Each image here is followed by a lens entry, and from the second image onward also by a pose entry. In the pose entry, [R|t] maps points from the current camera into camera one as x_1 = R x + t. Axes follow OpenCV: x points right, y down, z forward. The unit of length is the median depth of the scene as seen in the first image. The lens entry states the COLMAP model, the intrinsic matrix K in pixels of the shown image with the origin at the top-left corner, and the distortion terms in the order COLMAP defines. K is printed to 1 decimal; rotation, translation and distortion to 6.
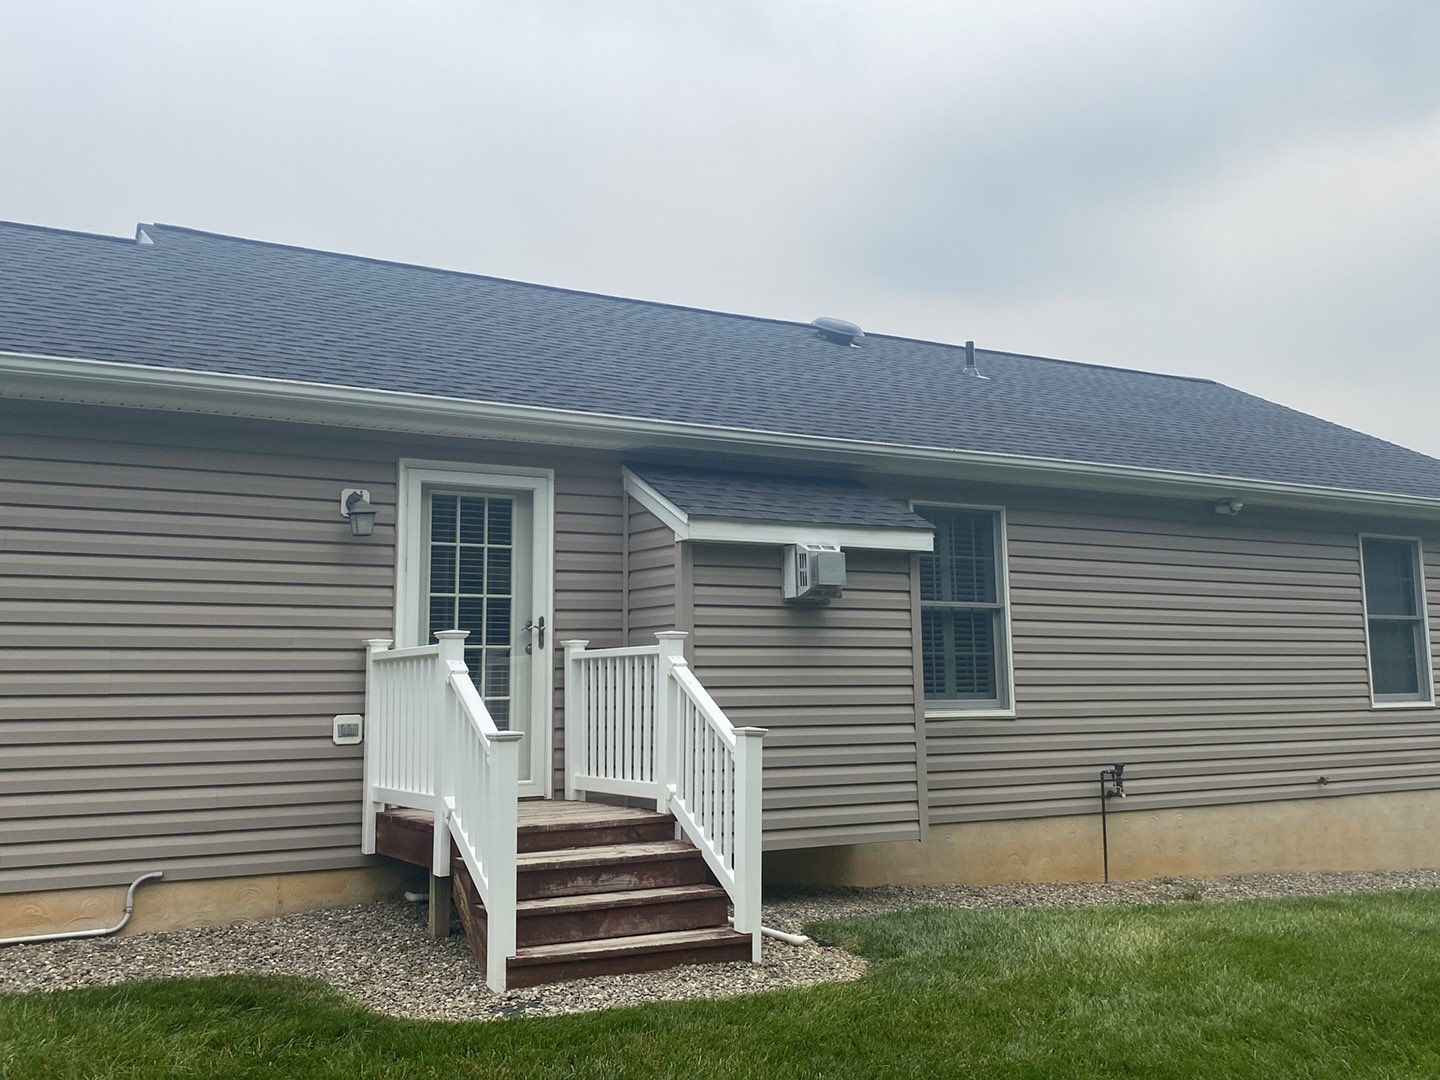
lens RADIAL K [[1436.8, 0, 685.4], [0, 1436.8, 517.4], [0, 0, 1]] dist [0.029012, 0.000000]
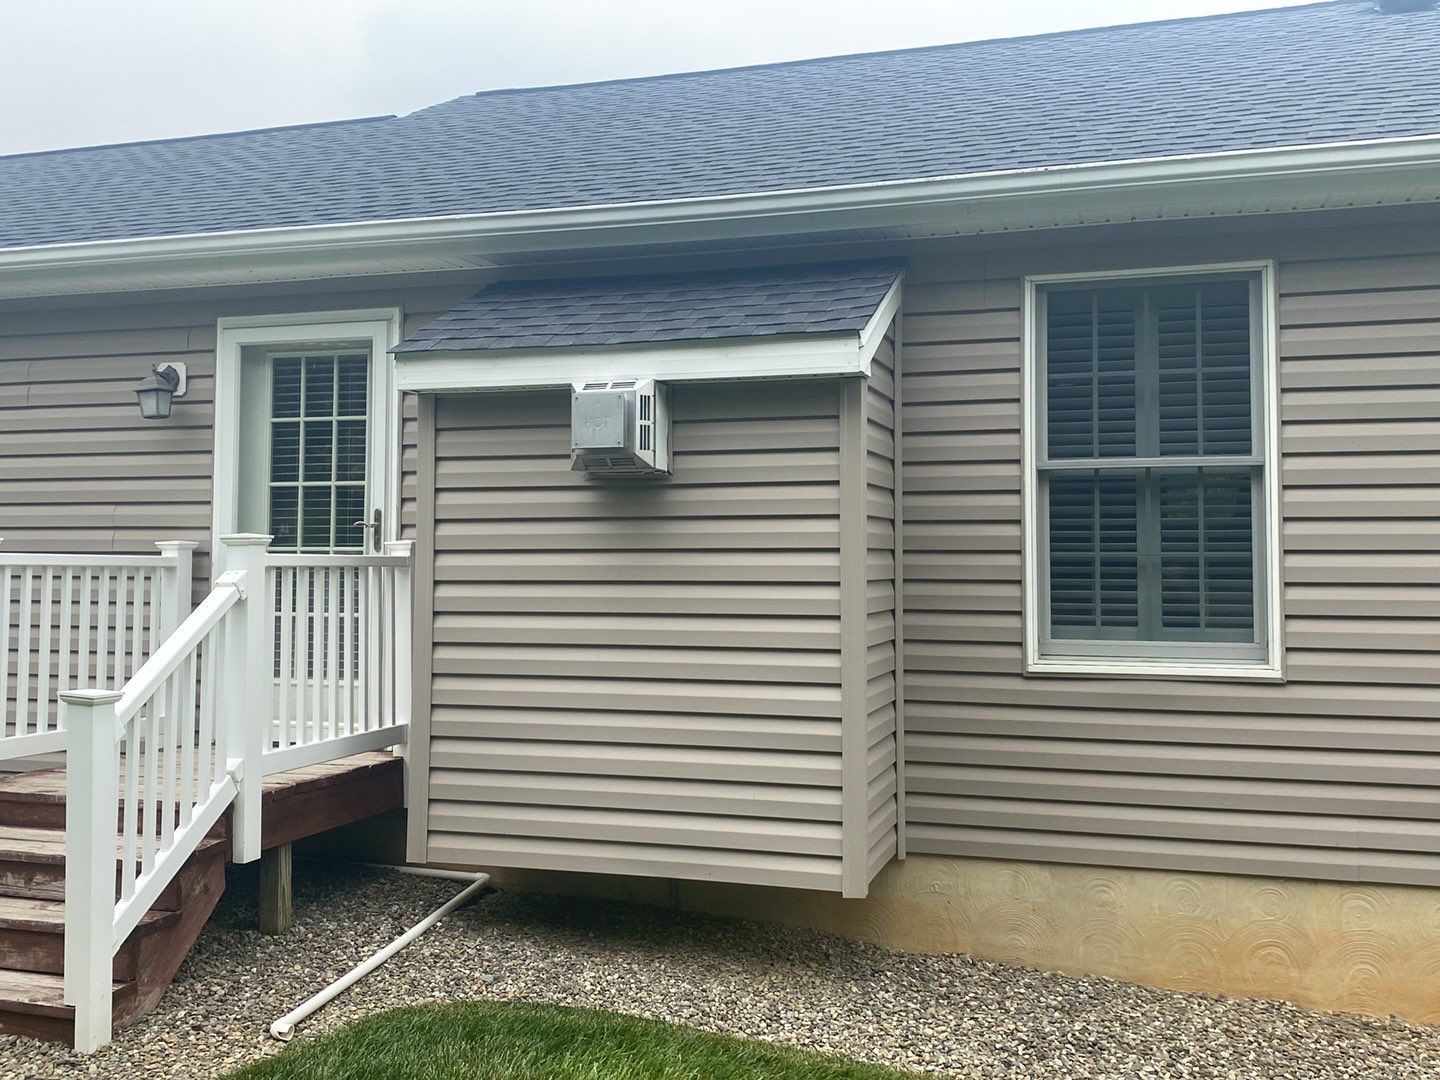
lens RADIAL K [[1436.8, 0, 745.9], [0, 1436.8, 502.8], [0, 0, 1]] dist [0.029012, 0.000000]
pose [[0.679451, -0.023760, -0.733336, 0.566710], [0.076875, 0.996280, 0.038947, 0.050792], [0.729683, -0.082837, 0.678749, 0.624105]]
